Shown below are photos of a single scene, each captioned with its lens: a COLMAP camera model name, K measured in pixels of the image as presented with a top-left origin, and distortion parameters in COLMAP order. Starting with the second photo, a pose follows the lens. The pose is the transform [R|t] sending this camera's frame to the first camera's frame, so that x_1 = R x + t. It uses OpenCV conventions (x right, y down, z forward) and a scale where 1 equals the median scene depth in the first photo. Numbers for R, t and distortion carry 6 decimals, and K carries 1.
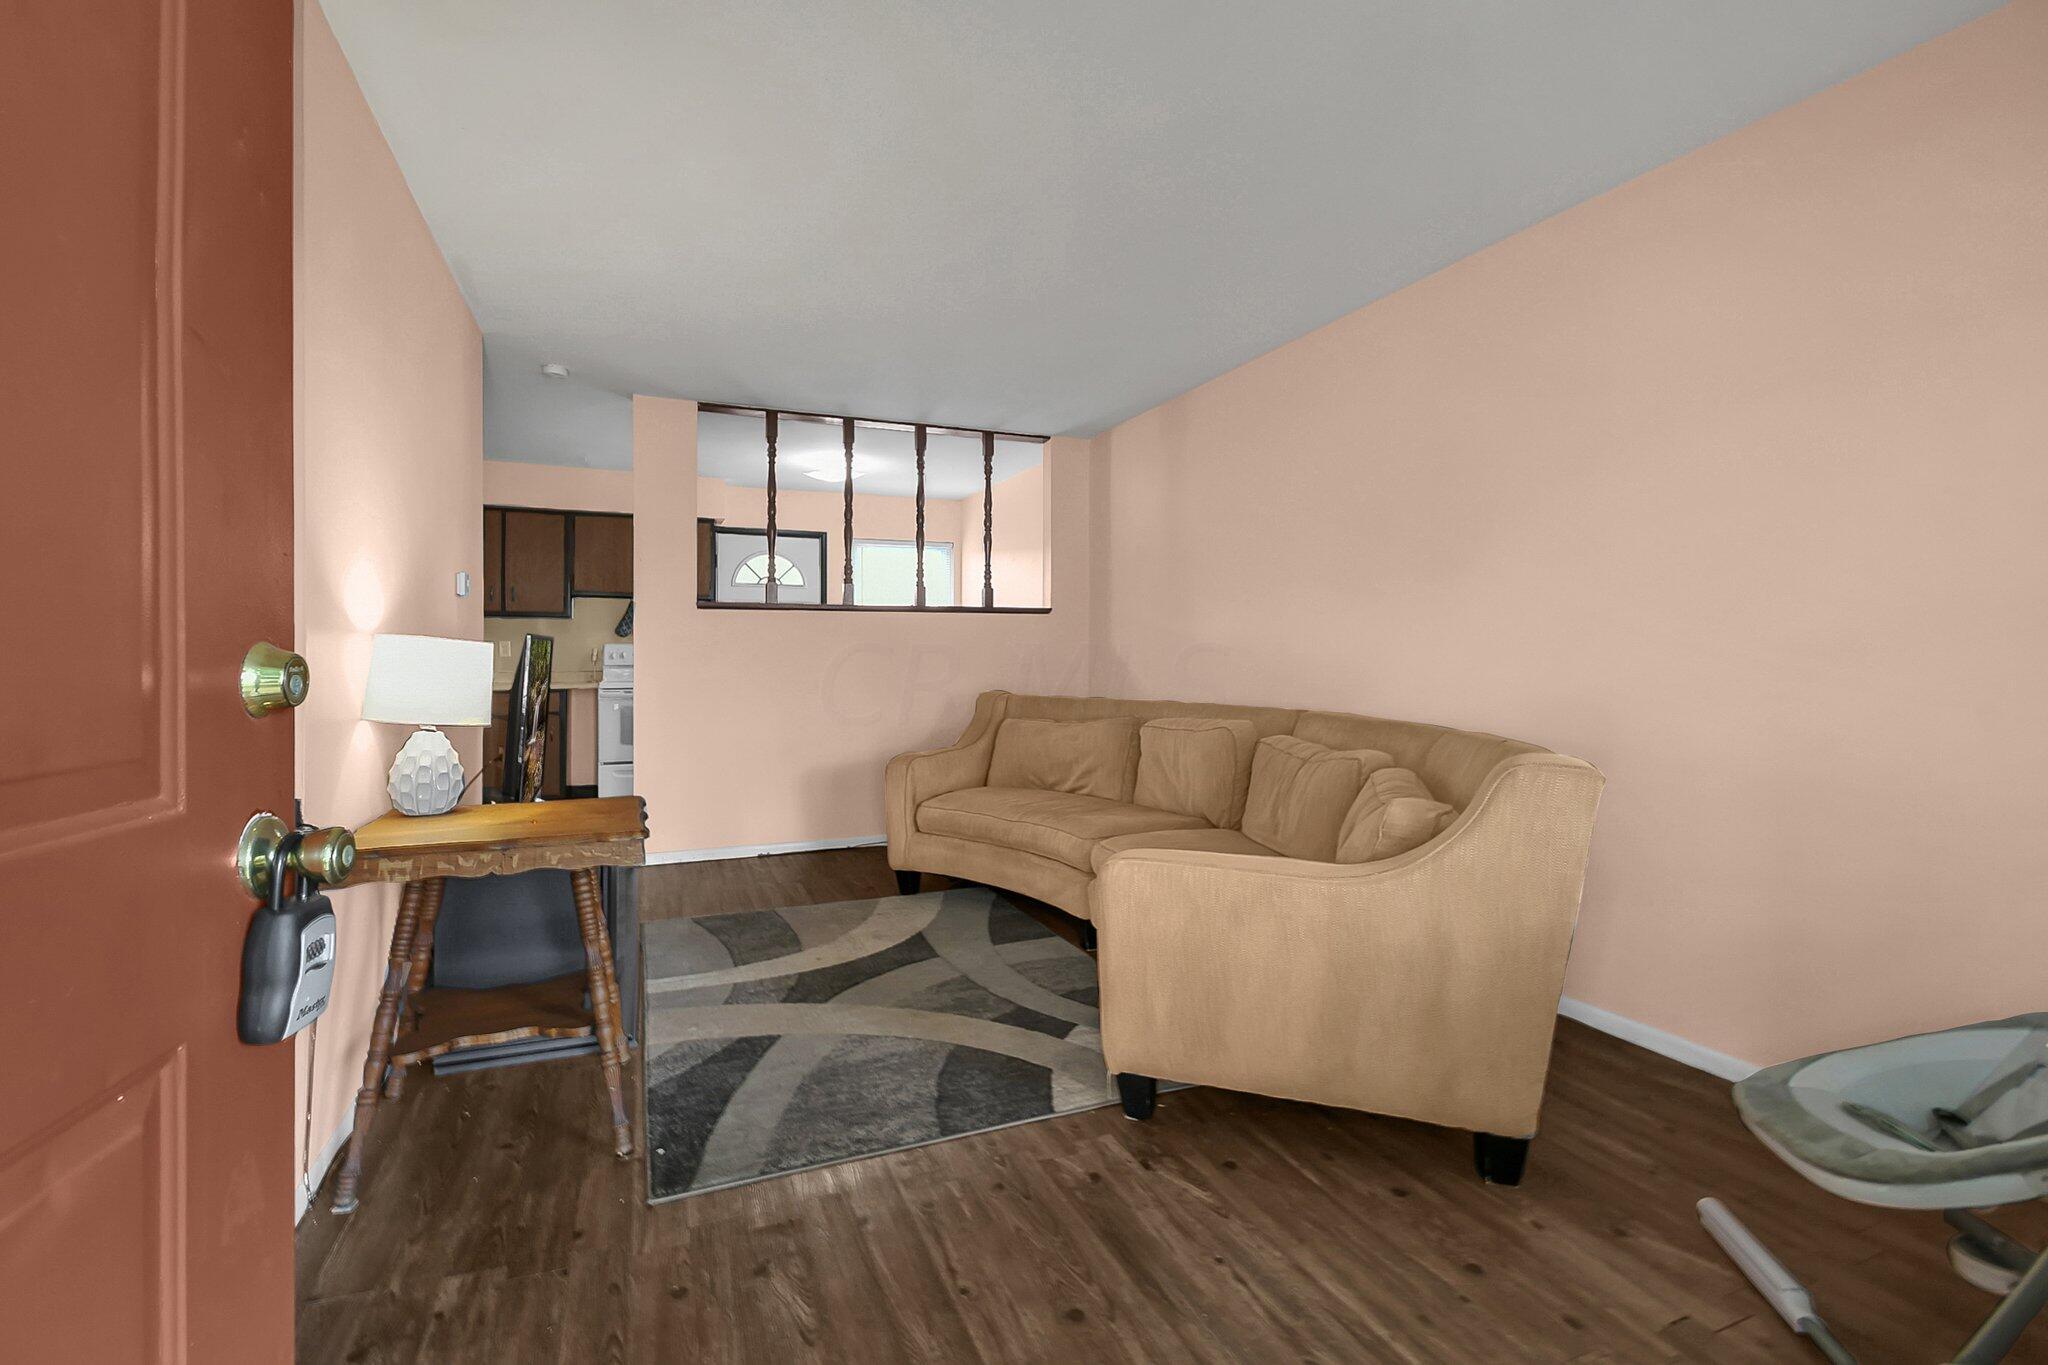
lens RADIAL K [[973.3, 0, 1024.0], [0, 973.3, 682.5], [0, 0, 1]] dist [0.020171, -0.026166]
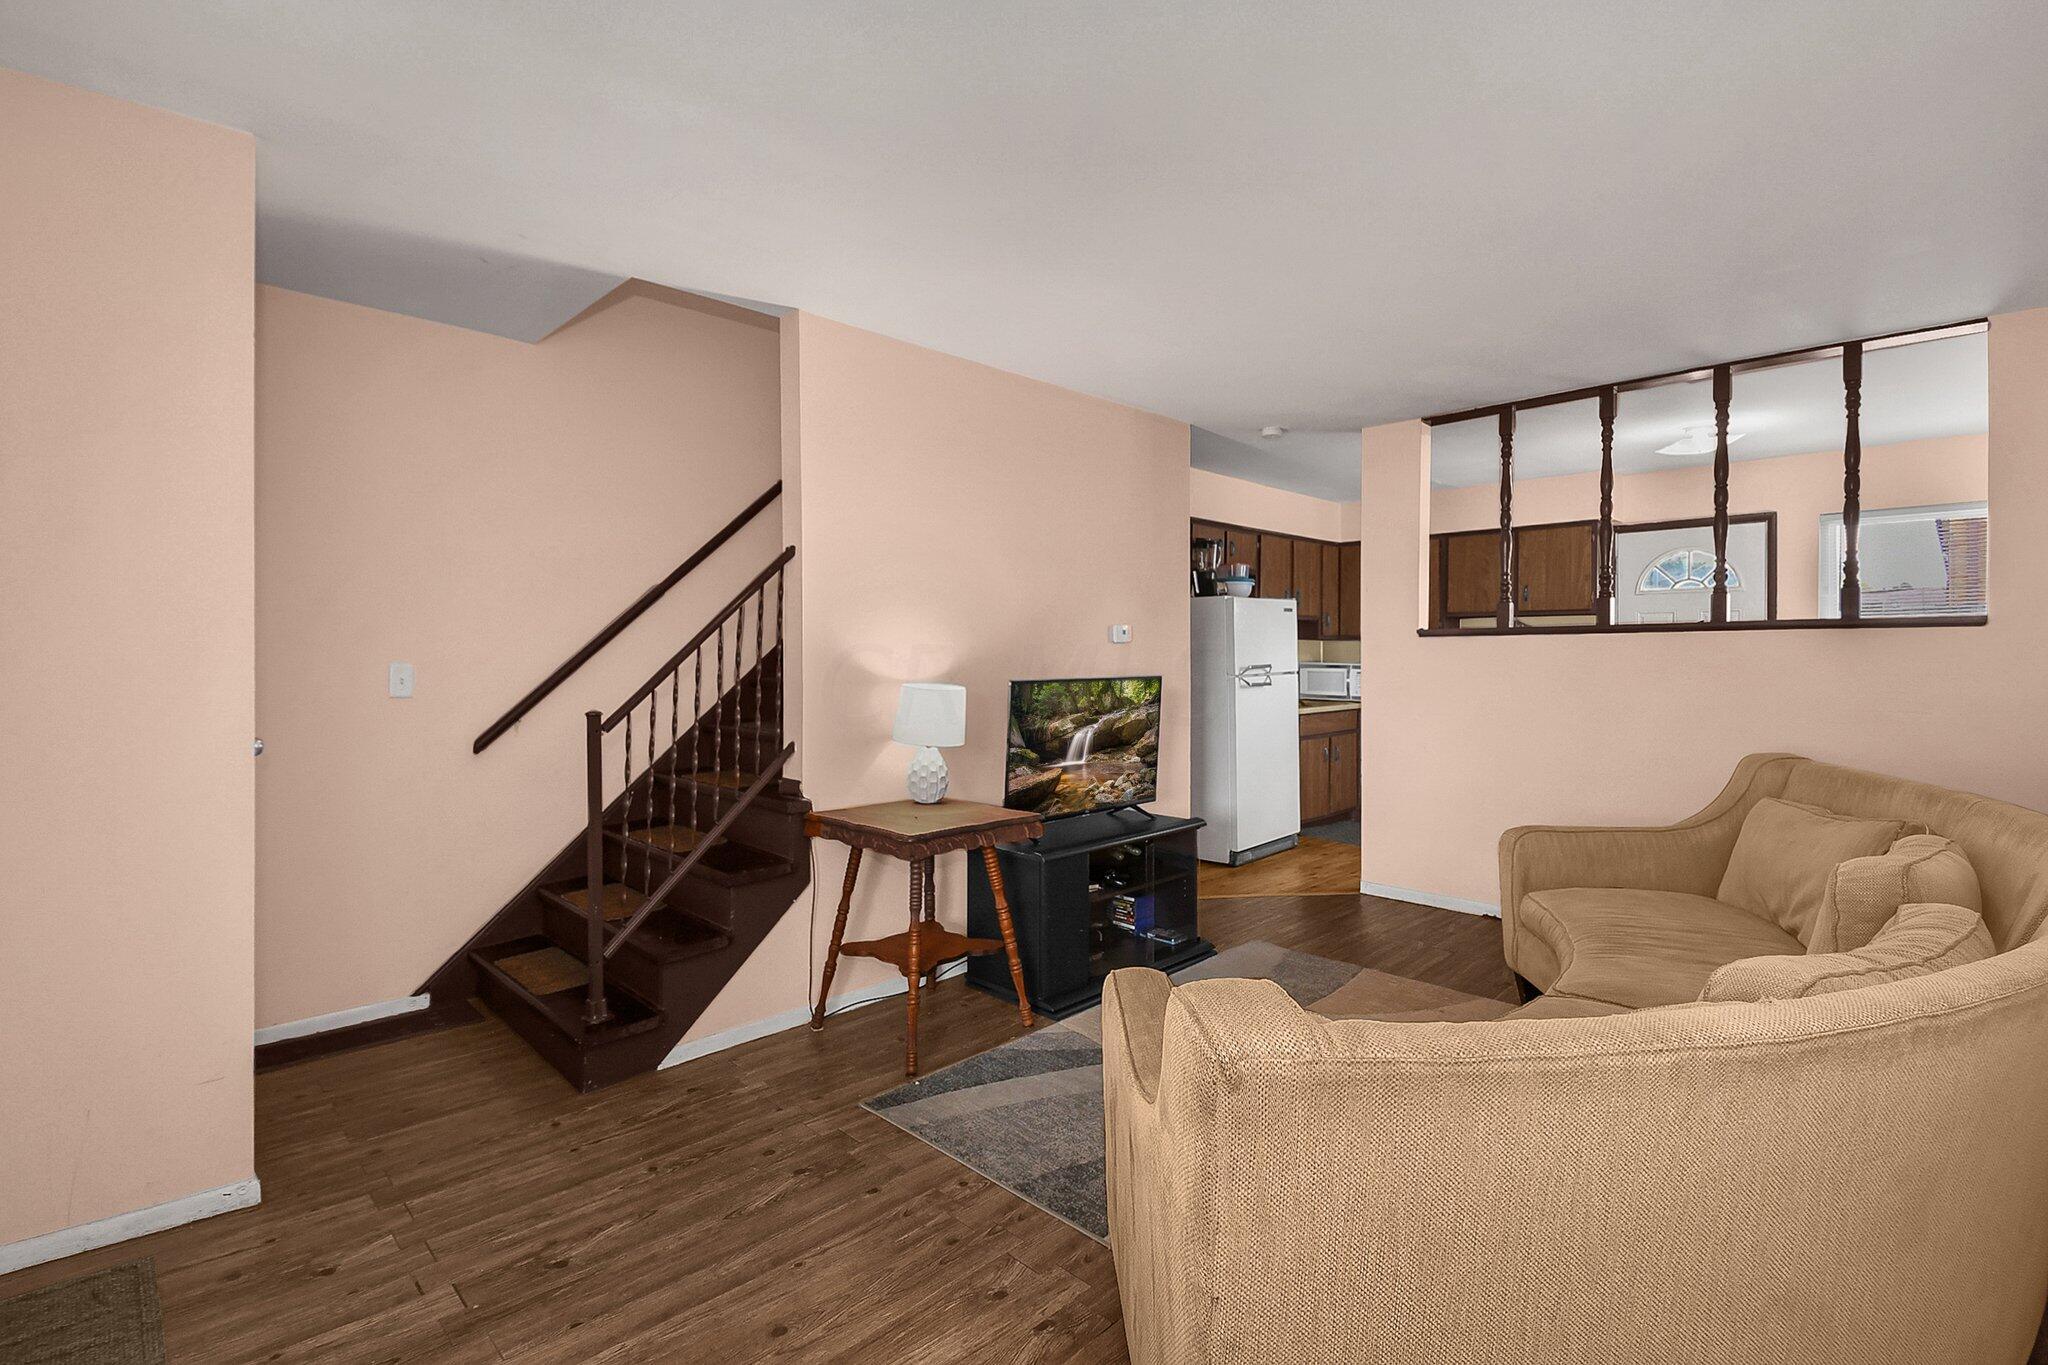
lens RADIAL K [[954.3, 0, 968.2], [0, 954.3, 663.9], [0, 0, 1]] dist [0.000318, -0.000049]
pose [[0.349024, 0.004689, -0.937102, 0.351430], [-0.023399, 0.999719, -0.003712, -0.032753], [0.936822, 0.023223, 0.349036, 0.251336]]
